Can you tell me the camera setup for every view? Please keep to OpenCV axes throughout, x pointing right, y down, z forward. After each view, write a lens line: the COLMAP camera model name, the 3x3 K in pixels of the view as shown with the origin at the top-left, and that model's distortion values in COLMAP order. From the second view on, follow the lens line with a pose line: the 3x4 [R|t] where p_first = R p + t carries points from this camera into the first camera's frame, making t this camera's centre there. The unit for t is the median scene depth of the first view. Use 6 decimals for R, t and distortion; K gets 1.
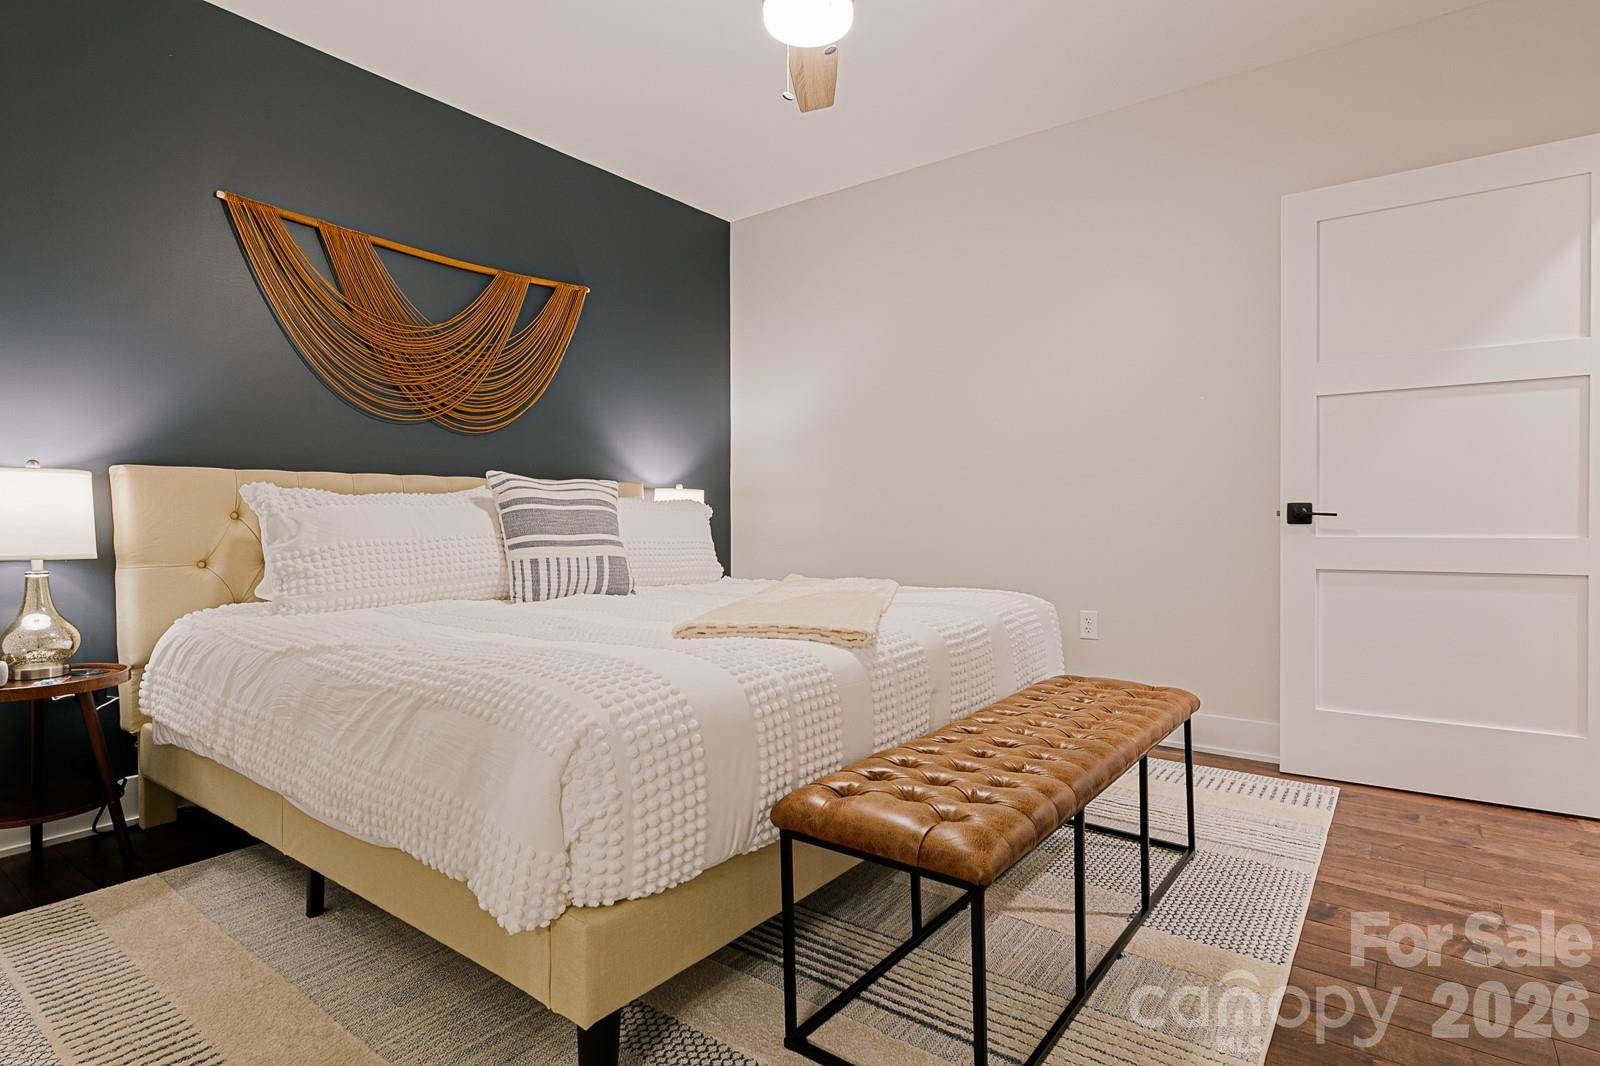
lens RADIAL K [[823.9, 0, 798.1], [0, 823.9, 531.9], [0, 0, 1]] dist [-0.000497, 0.000046]
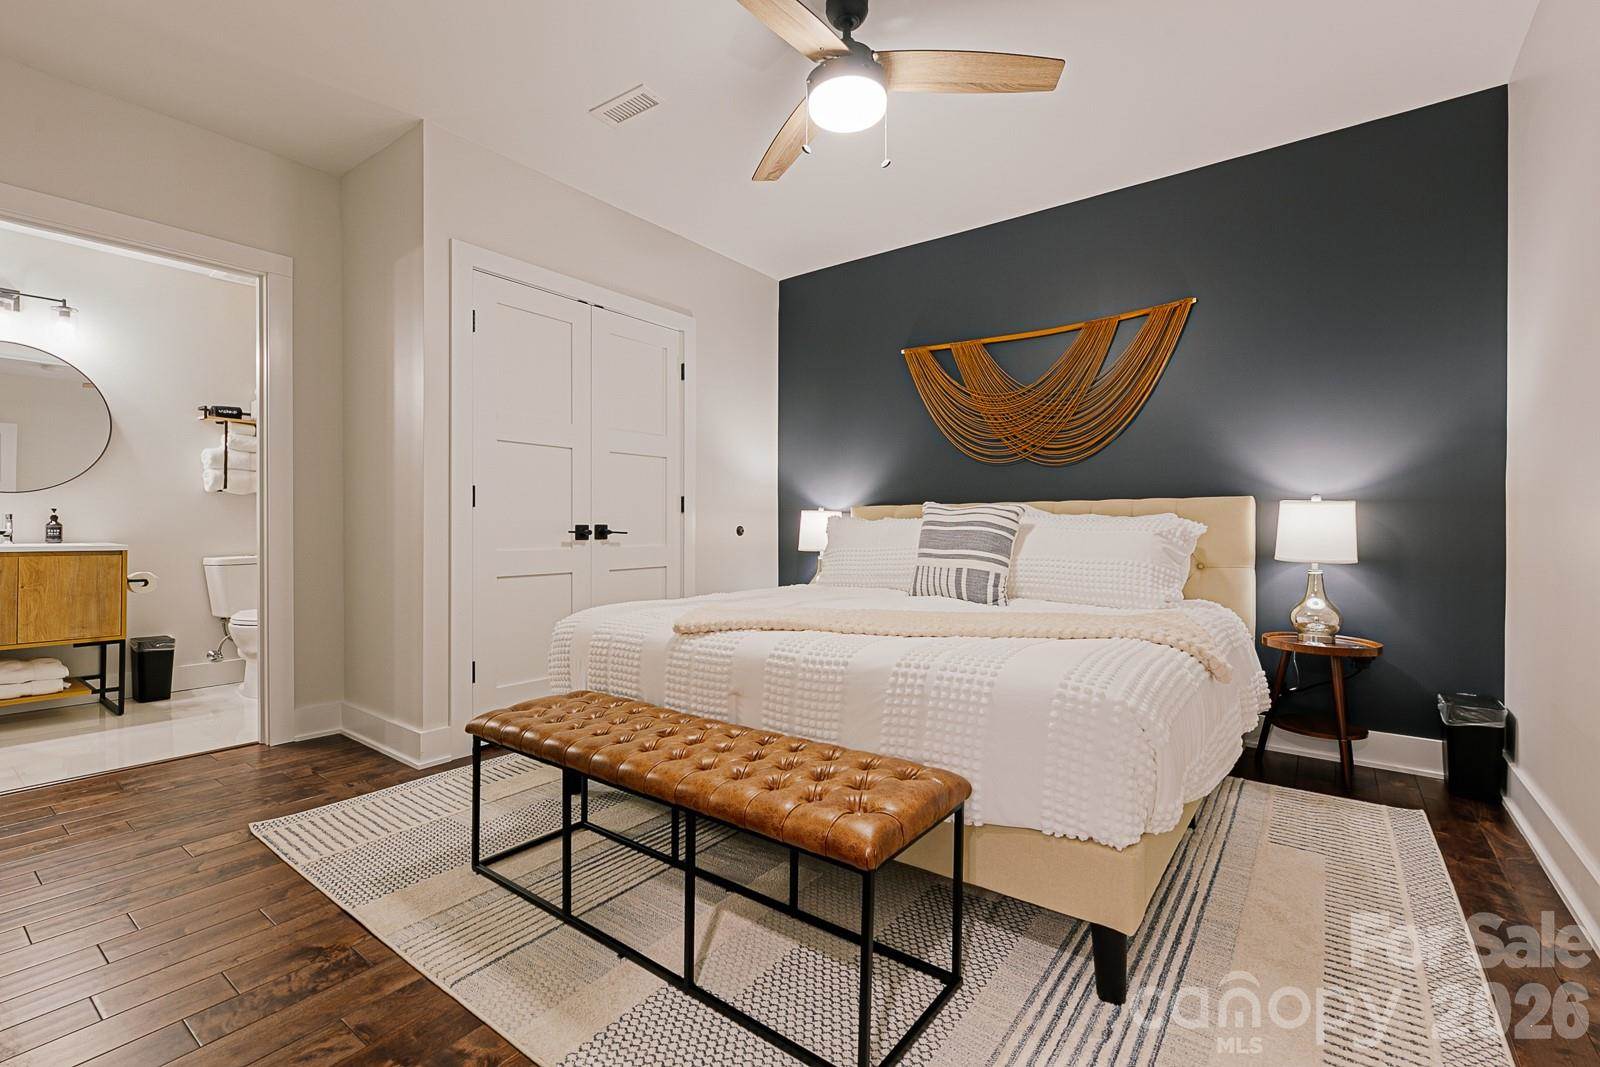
lens RADIAL K [[703.2, 0, 797.1], [0, 703.2, 526.5], [0, 0, 1]] dist [0.000030, -0.000002]
pose [[-0.005061, 0.008739, -0.999949, 0.806284], [-0.015405, 0.999842, 0.008816, -0.037764], [0.999869, 0.015449, -0.004925, 0.756217]]
